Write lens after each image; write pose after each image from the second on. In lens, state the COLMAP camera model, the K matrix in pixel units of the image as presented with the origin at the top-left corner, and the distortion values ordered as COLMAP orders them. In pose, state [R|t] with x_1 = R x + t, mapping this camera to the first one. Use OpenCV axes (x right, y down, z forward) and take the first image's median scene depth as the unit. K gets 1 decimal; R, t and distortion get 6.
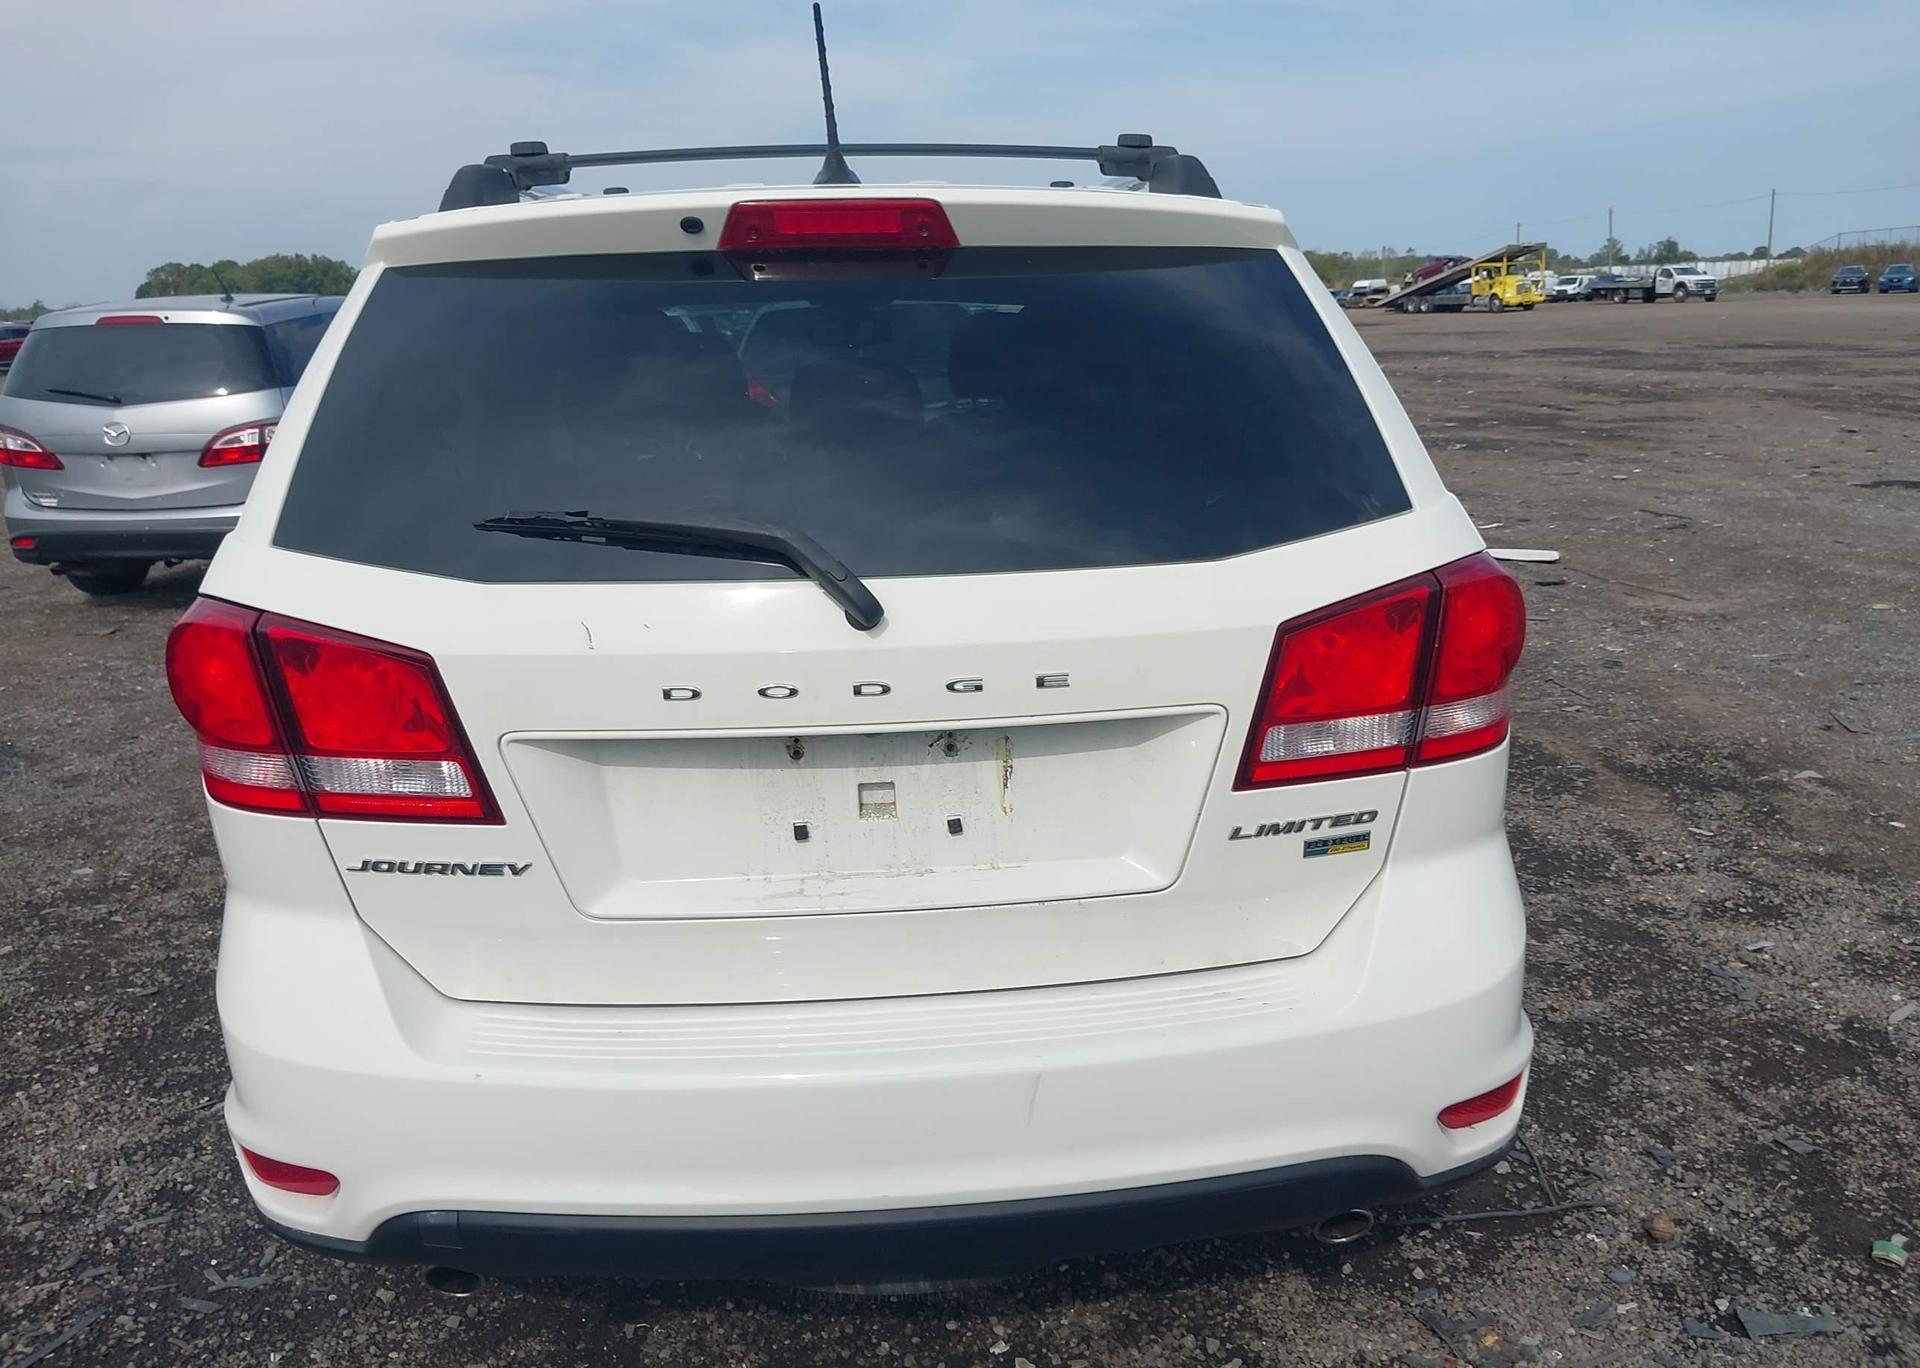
lens RADIAL K [[1515.1, 0, 960.0], [0, 1515.1, 684.0], [0, 0, 1]] dist [0.103569, -0.128110]
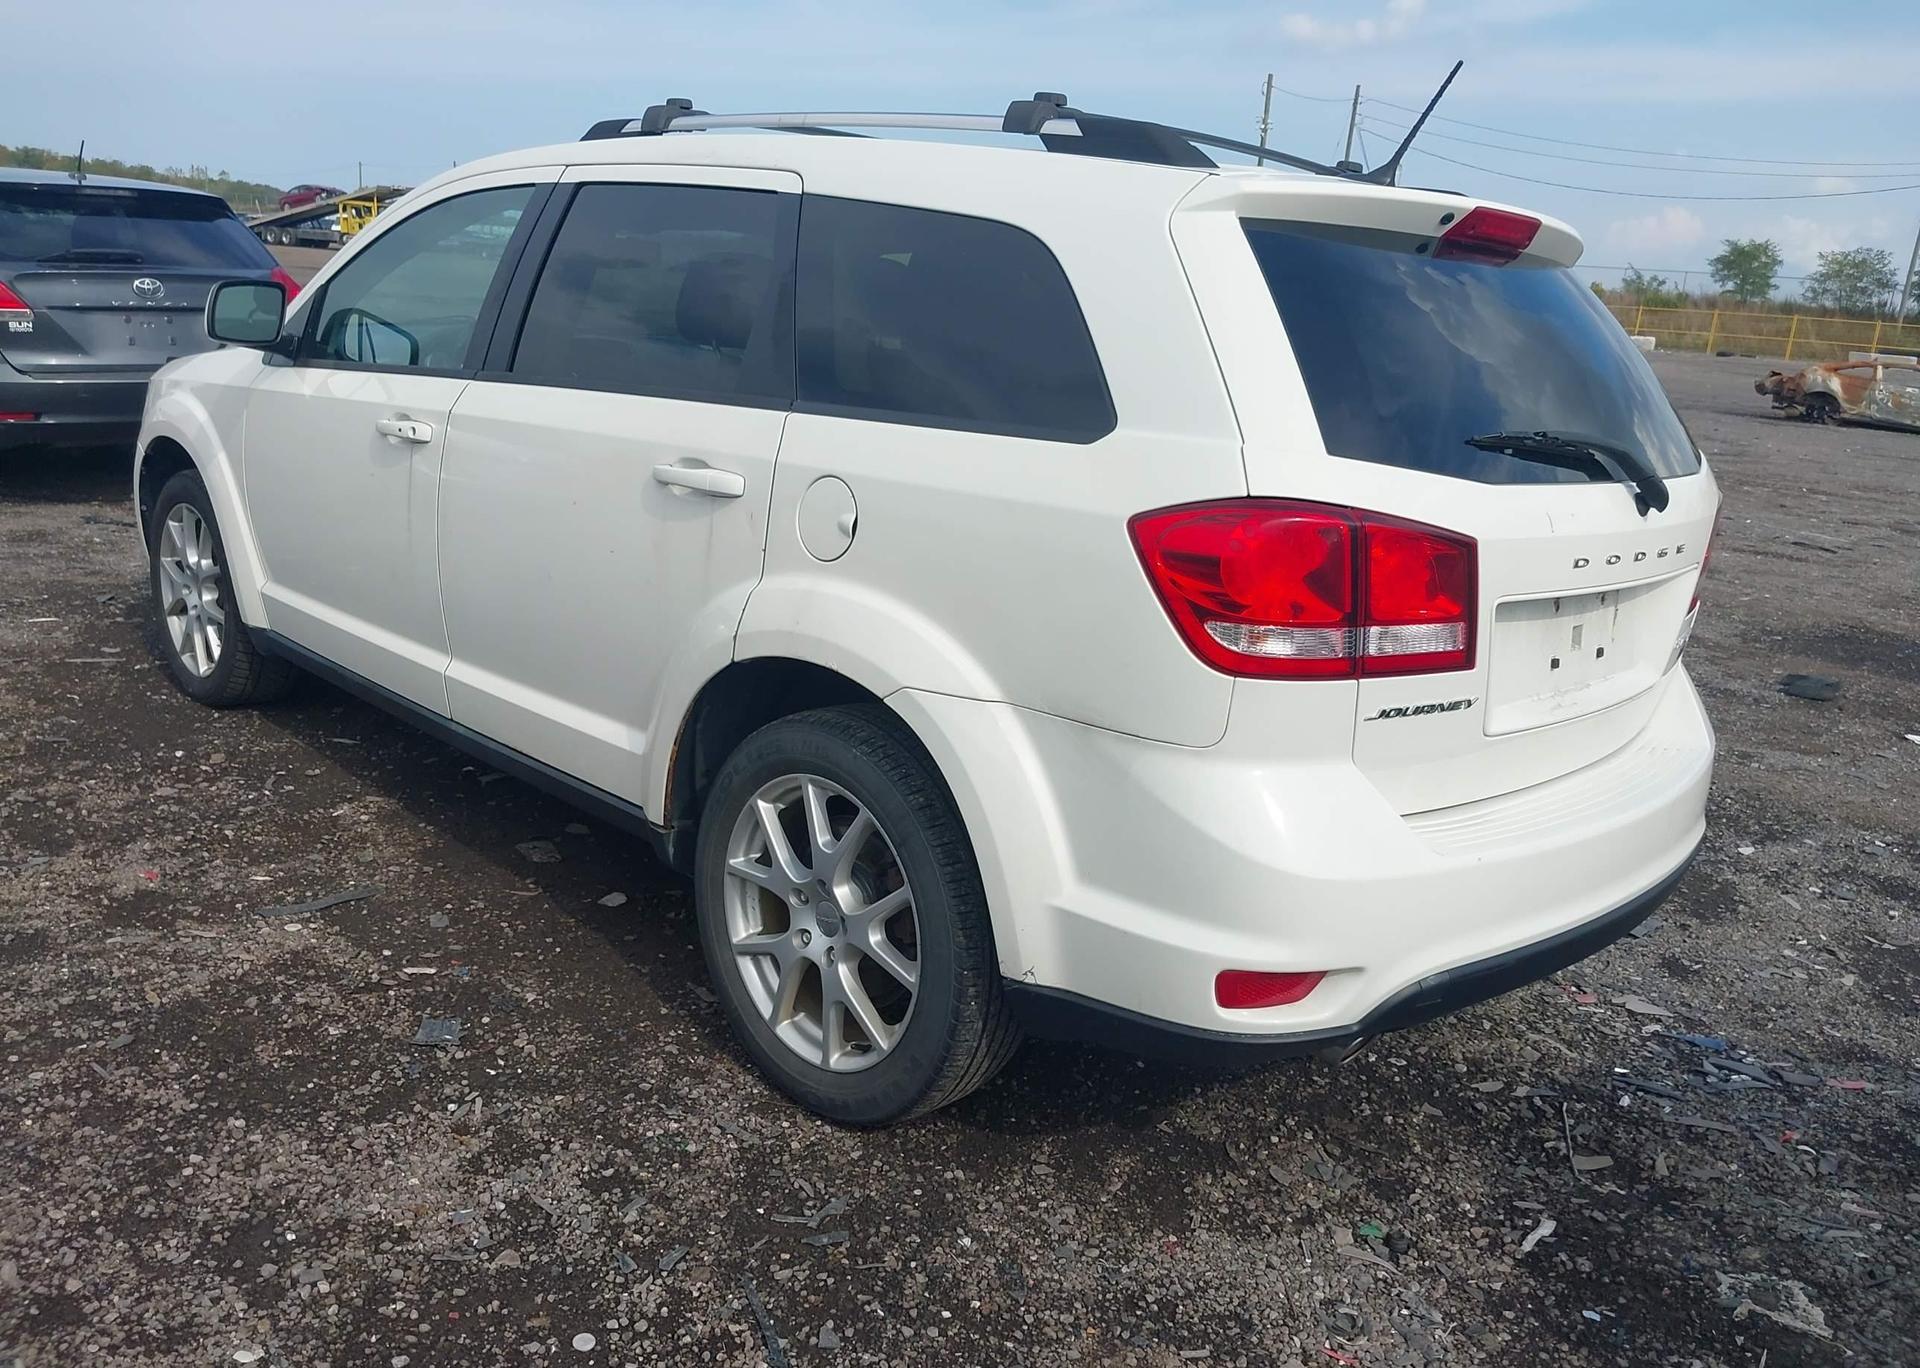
lens RADIAL K [[1587.5, 0, 960.0], [0, 1587.5, 684.0], [0, 0, 1]] dist [0.035677, -0.057374]
pose [[0.744734, -0.082095, 0.662293, -1.464868], [0.064923, 0.996610, 0.050531, 0.006157], [-0.664196, 0.005365, 0.747539, 0.253666]]
